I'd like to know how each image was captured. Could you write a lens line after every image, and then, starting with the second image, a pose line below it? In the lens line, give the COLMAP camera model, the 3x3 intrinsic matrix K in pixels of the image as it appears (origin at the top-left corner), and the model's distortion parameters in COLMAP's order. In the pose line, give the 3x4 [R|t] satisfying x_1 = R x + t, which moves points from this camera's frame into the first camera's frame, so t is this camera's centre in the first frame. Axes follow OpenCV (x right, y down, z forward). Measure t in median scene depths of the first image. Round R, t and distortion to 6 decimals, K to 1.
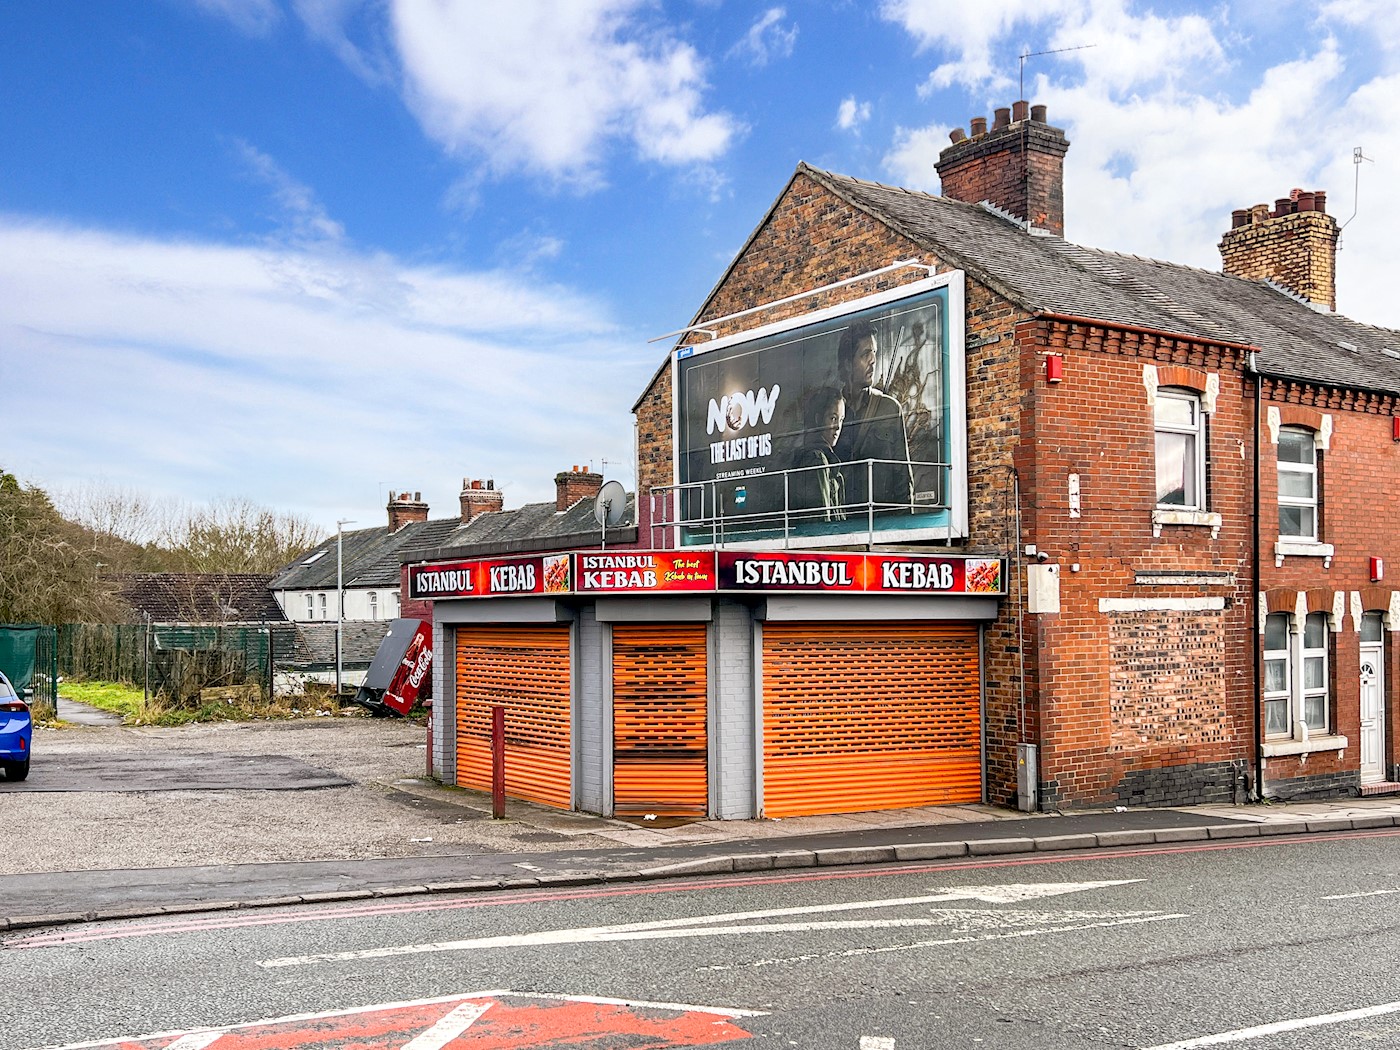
lens RADIAL K [[1450.1, 0, 696.7], [0, 1450.1, 668.0], [0, 0, 1]] dist [0.085789, -0.000128]
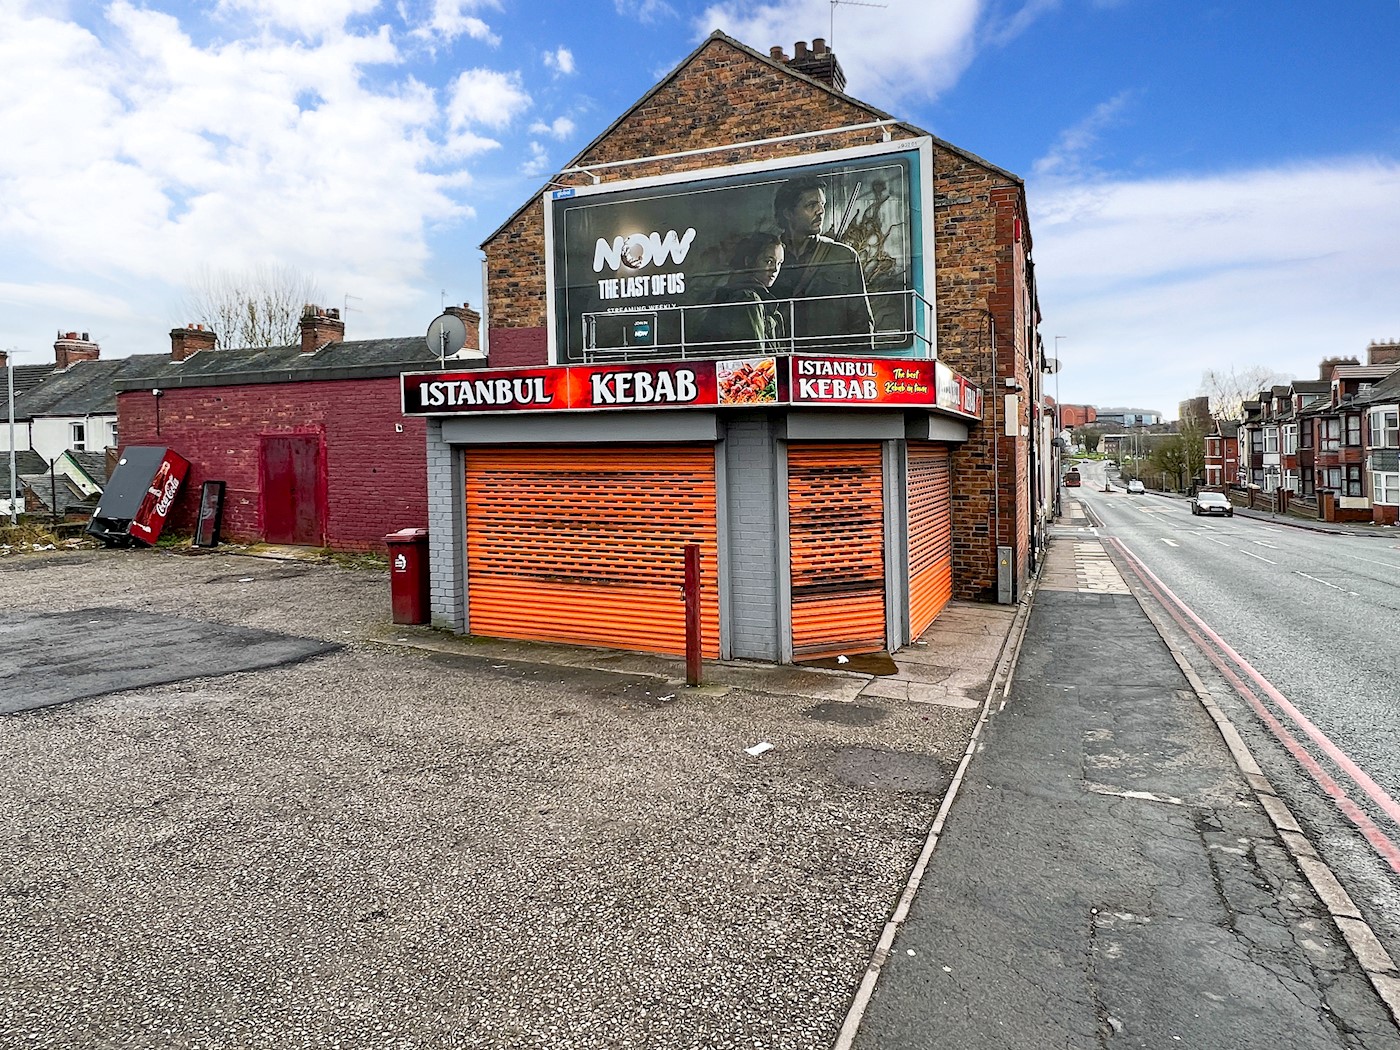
lens RADIAL K [[845.8, 0, 691.7], [0, 845.8, 503.6], [0, 0, 1]] dist [-0.003435, 0.002528]
pose [[0.840869, -0.031806, 0.540303, -0.327291], [0.019057, 0.999393, 0.029173, -0.008313], [-0.540903, -0.014234, 0.840964, 0.520968]]
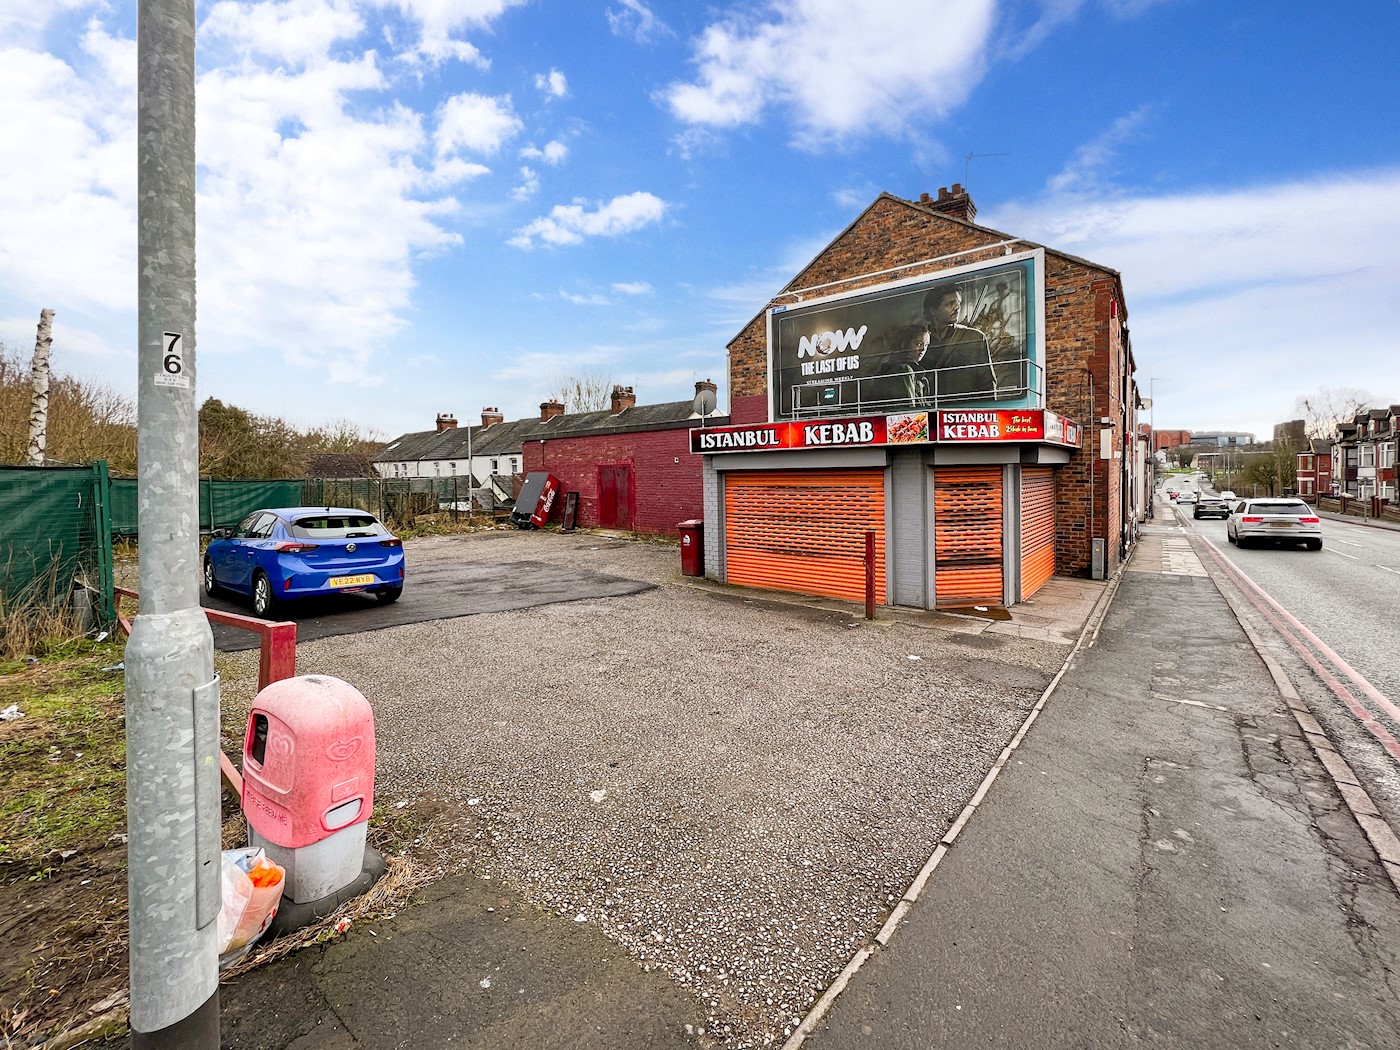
lens RADIAL K [[564.8, 0, 690.4], [0, 564.8, 515.5], [0, 0, 1]] dist [-0.000476, 0.000265]
pose [[0.957132, -0.030806, 0.288009, -0.364716], [0.020229, 0.999010, 0.039629, -0.009245], [-0.288944, -0.032104, 0.956807, 0.487092]]
